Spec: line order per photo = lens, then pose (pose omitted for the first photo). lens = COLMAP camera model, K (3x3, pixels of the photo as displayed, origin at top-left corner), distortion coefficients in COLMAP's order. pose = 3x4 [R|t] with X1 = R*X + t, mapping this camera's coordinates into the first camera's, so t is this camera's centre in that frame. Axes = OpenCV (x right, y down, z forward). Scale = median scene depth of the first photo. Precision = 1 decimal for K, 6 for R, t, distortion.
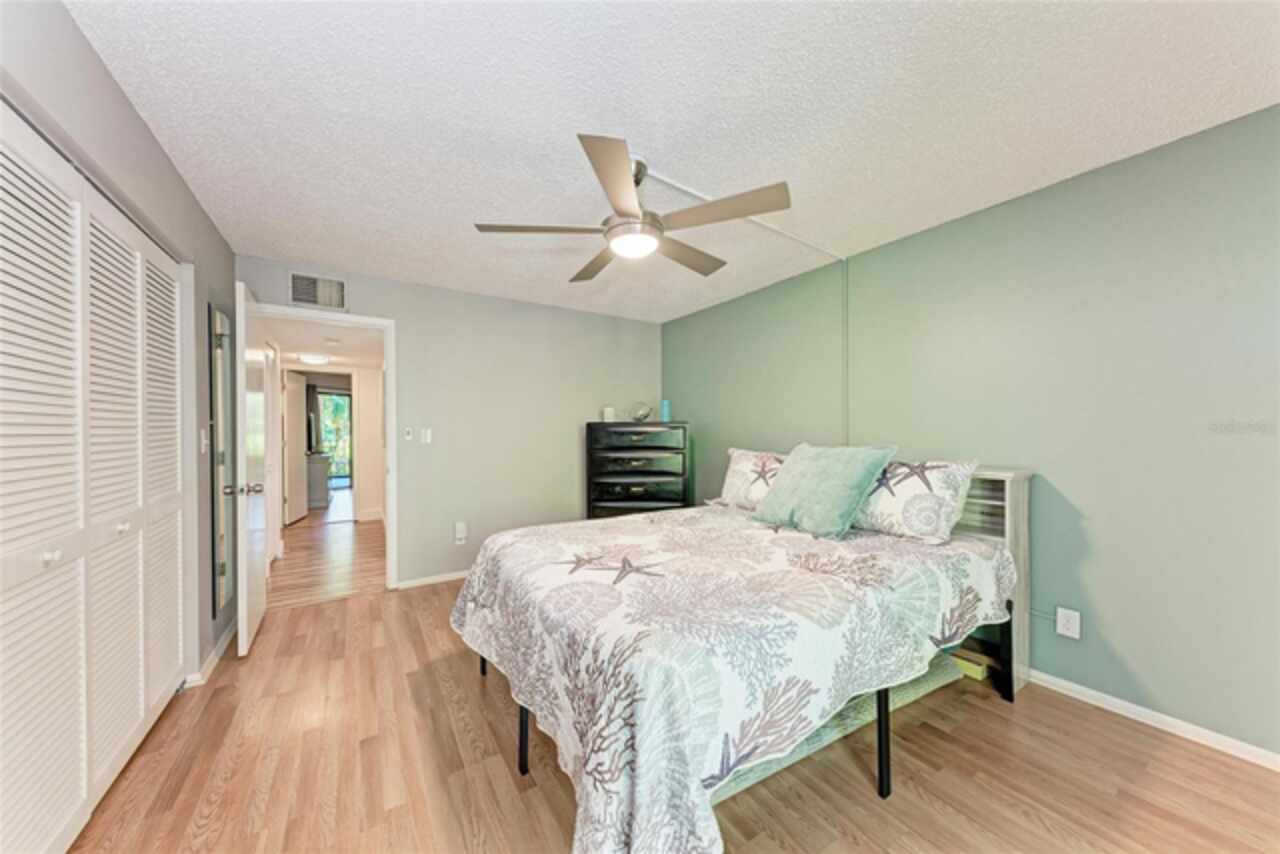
lens RADIAL K [[439.8, 0, 643.2], [0, 439.8, 431.4], [0, 0, 1]] dist [0.012350, -0.002583]
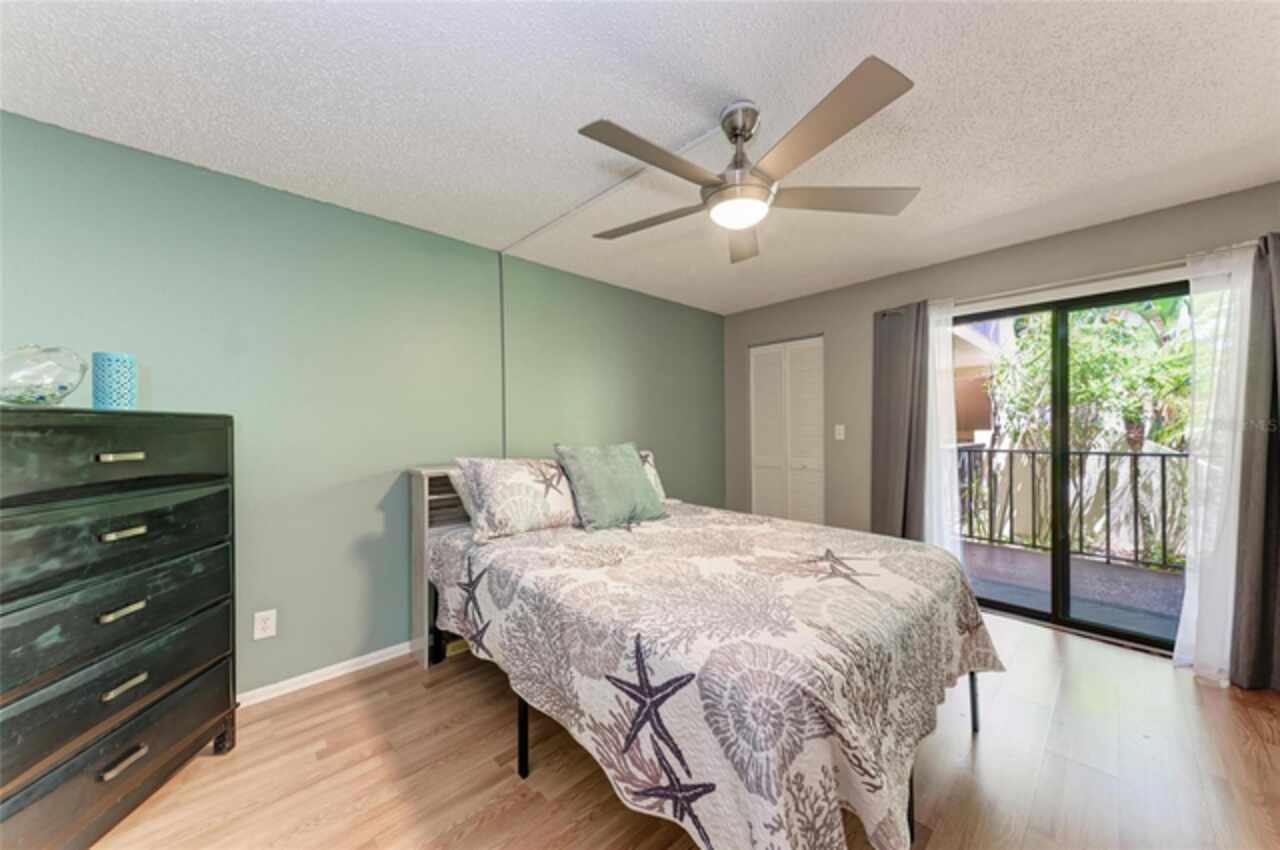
lens RADIAL K [[439.8, 0, 642.0], [0, 439.8, 428.2], [0, 0, 1]] dist [0.012350, -0.002583]
pose [[-0.164763, 0.009220, 0.986290, -0.958004], [0.012469, 0.999896, -0.007265, -0.000180], [-0.986254, 0.011101, -0.164861, 1.534747]]
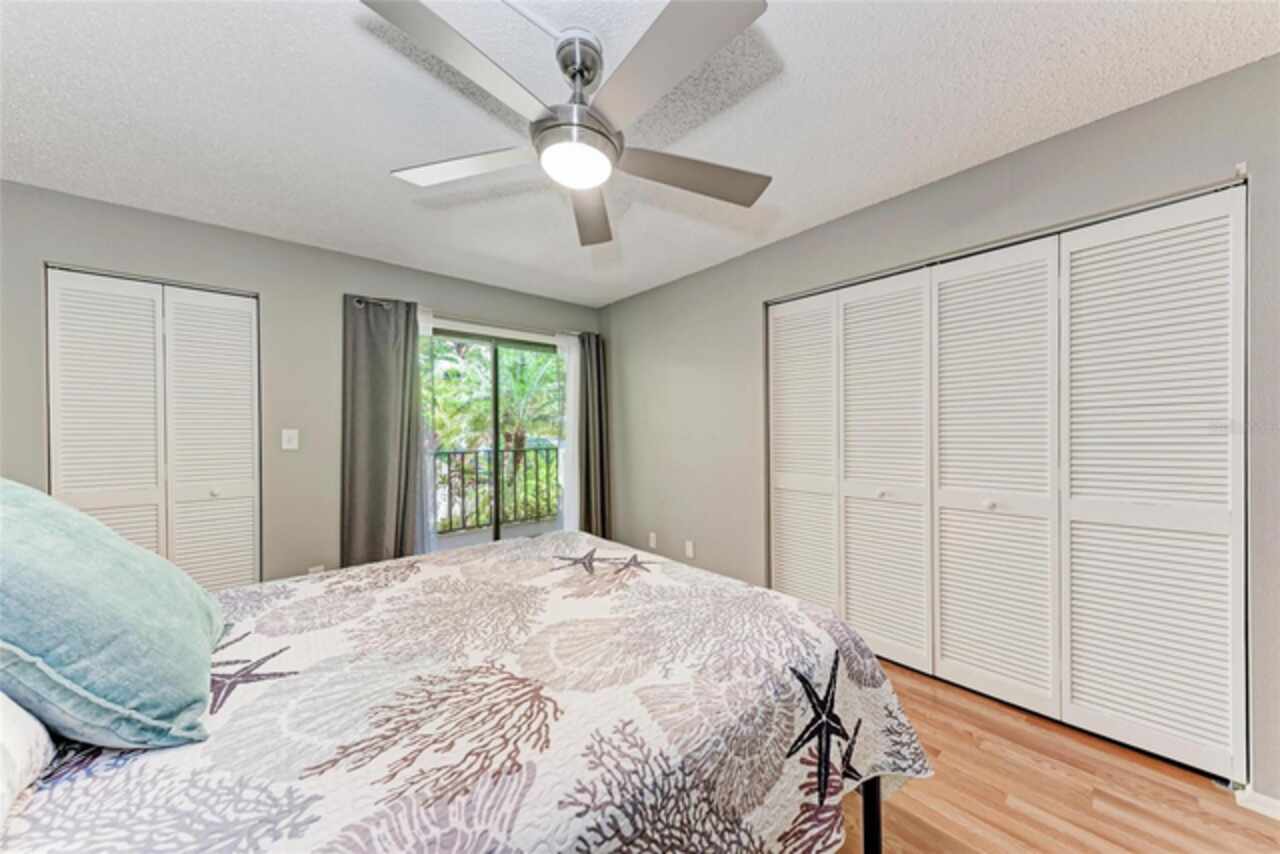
lens RADIAL K [[439.8, 0, 640.9], [0, 439.8, 430.7], [0, 0, 1]] dist [0.012350, -0.002583]
pose [[-0.990333, 0.014234, -0.137982, -0.023029], [0.012772, 0.999853, 0.011471, -0.015594], [0.138124, 0.009598, -0.990368, 1.979706]]
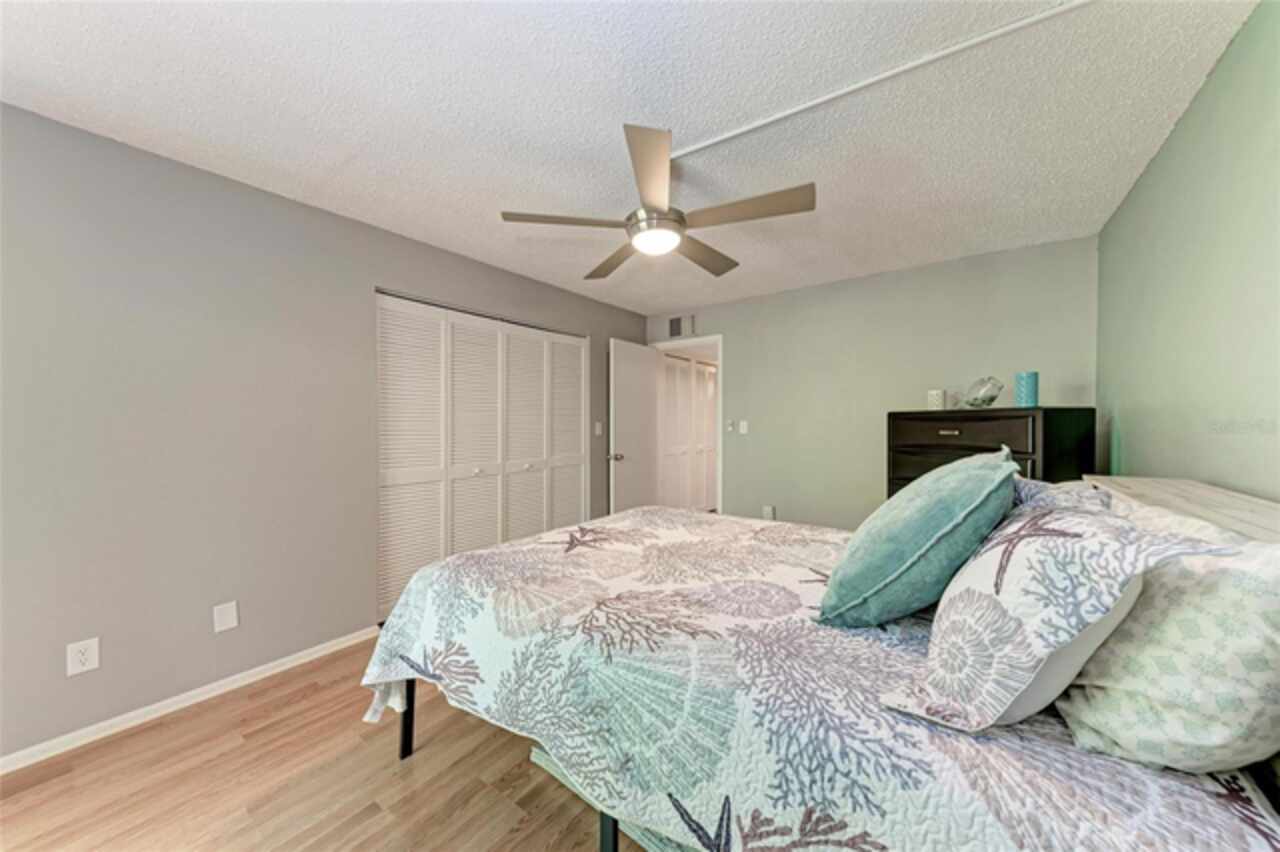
lens RADIAL K [[439.8, 0, 645.1], [0, 439.8, 421.7], [0, 0, 1]] dist [0.012350, -0.002583]
pose [[0.355501, -0.001798, -0.934674, 1.071060], [0.004610, 0.999989, -0.000170, -0.008731], [0.934665, -0.004248, 0.355505, 0.713596]]
